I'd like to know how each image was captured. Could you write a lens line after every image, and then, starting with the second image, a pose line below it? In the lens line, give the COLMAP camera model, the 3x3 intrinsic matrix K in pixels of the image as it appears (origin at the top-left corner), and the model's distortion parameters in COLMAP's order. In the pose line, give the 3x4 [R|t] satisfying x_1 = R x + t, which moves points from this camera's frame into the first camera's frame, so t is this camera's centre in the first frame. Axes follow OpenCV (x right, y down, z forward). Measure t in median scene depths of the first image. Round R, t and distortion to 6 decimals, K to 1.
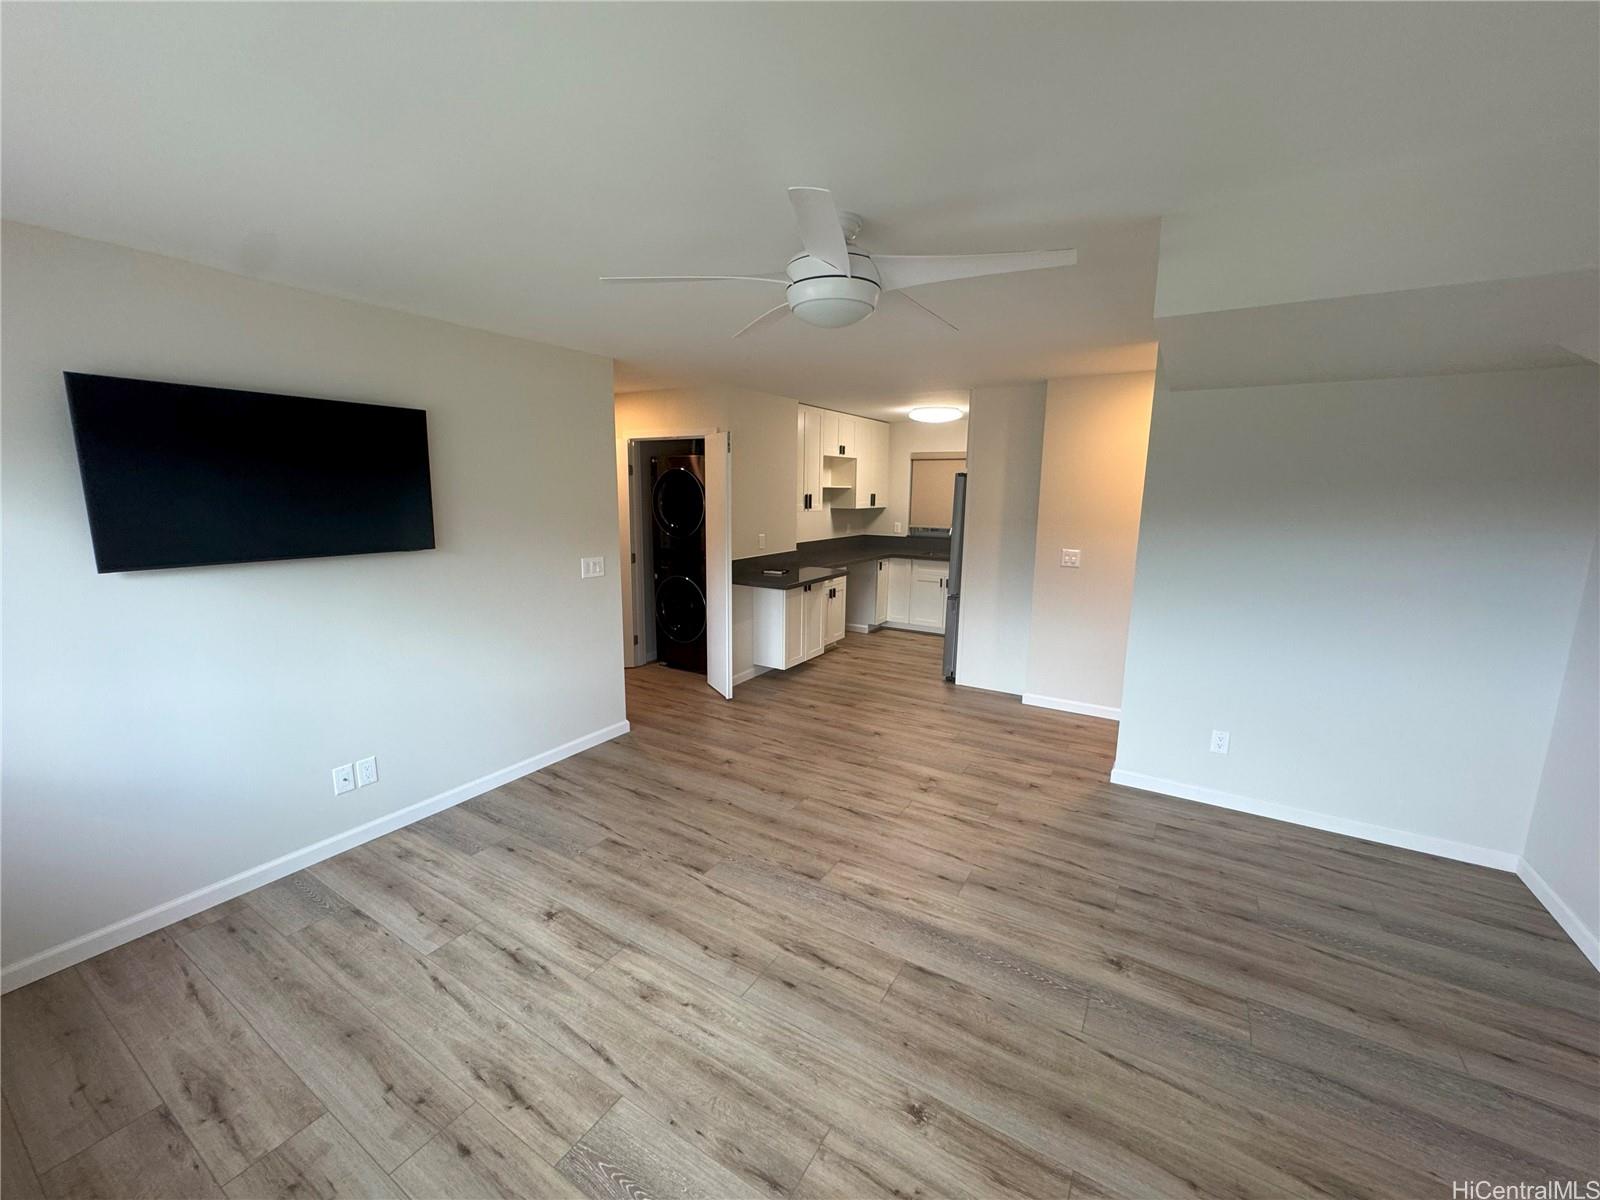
lens RADIAL K [[639.4, 0, 800.0], [0, 639.4, 600.0], [0, 0, 1]] dist [-0.001998, 0.000193]
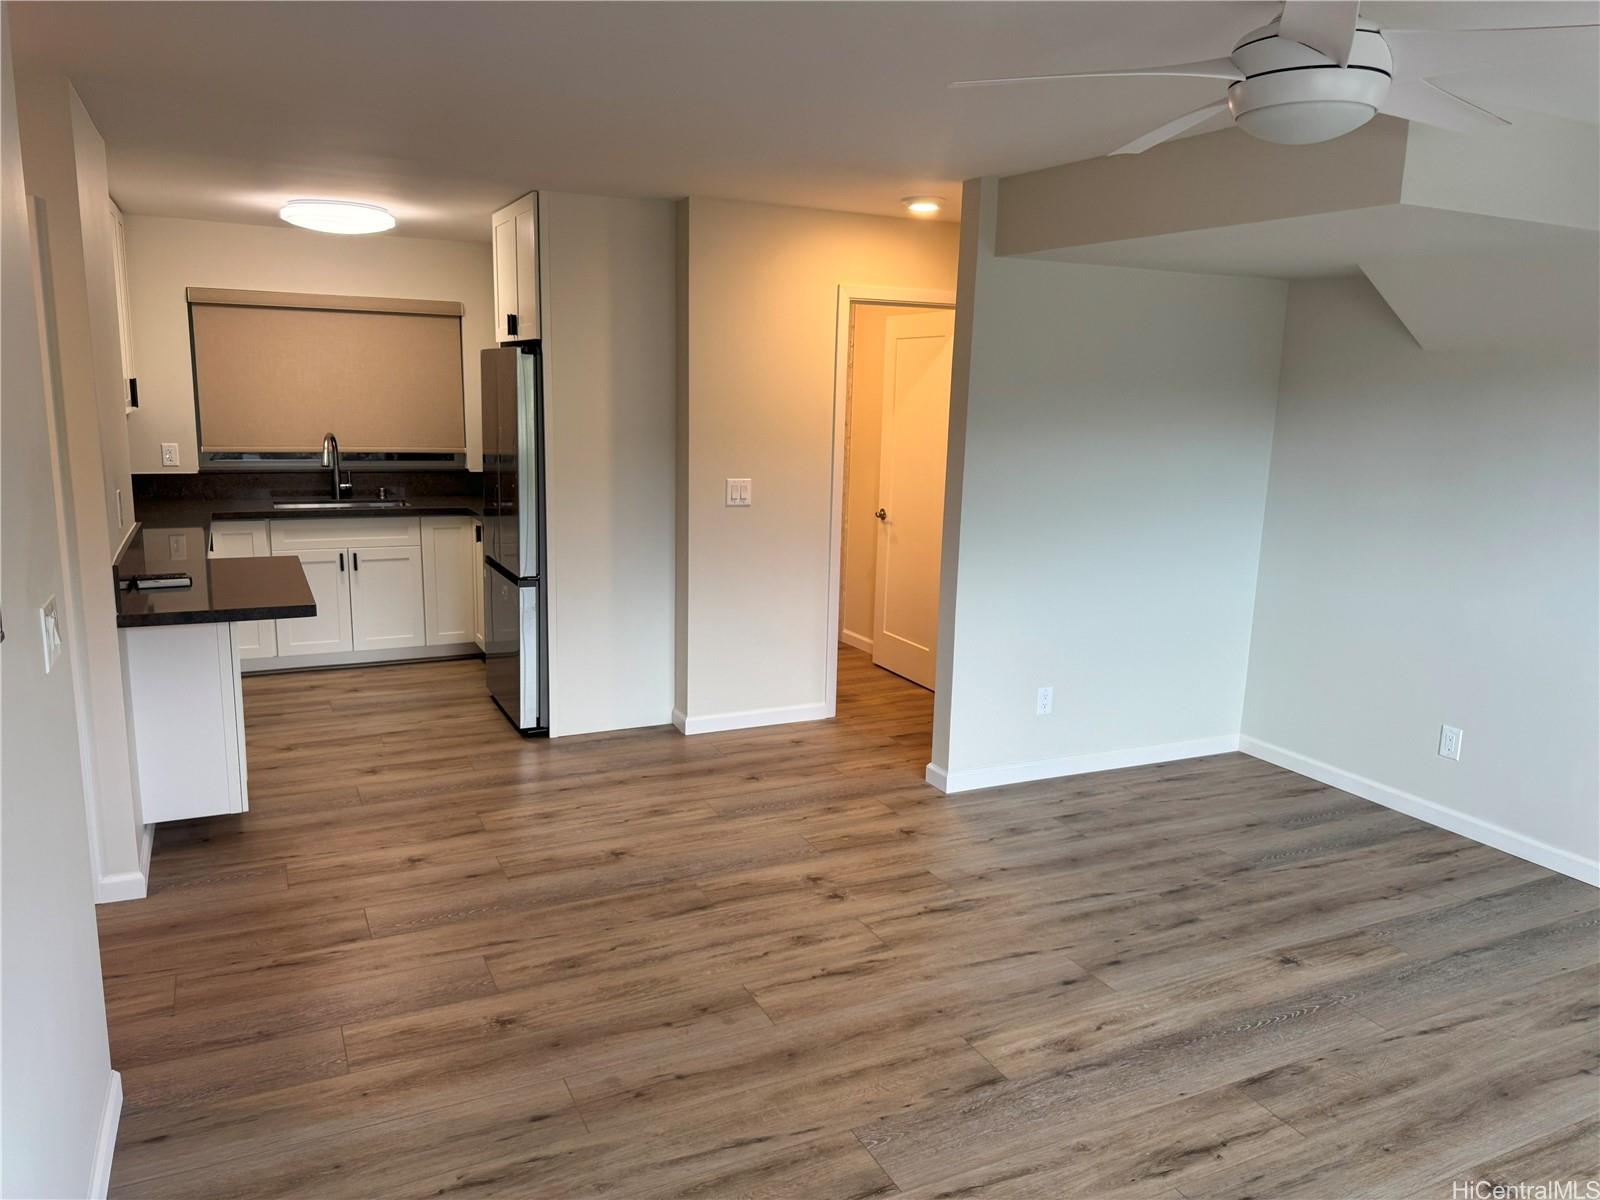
lens RADIAL K [[1122.8, 0, 800.0], [0, 1122.8, 600.0], [0, 0, 1]] dist [0.108716, -0.174098]
pose [[0.535671, -0.155556, 0.829975, -0.696814], [0.124980, 0.986666, 0.104261, -0.096309], [-0.835127, 0.047881, 0.547970, 0.463909]]
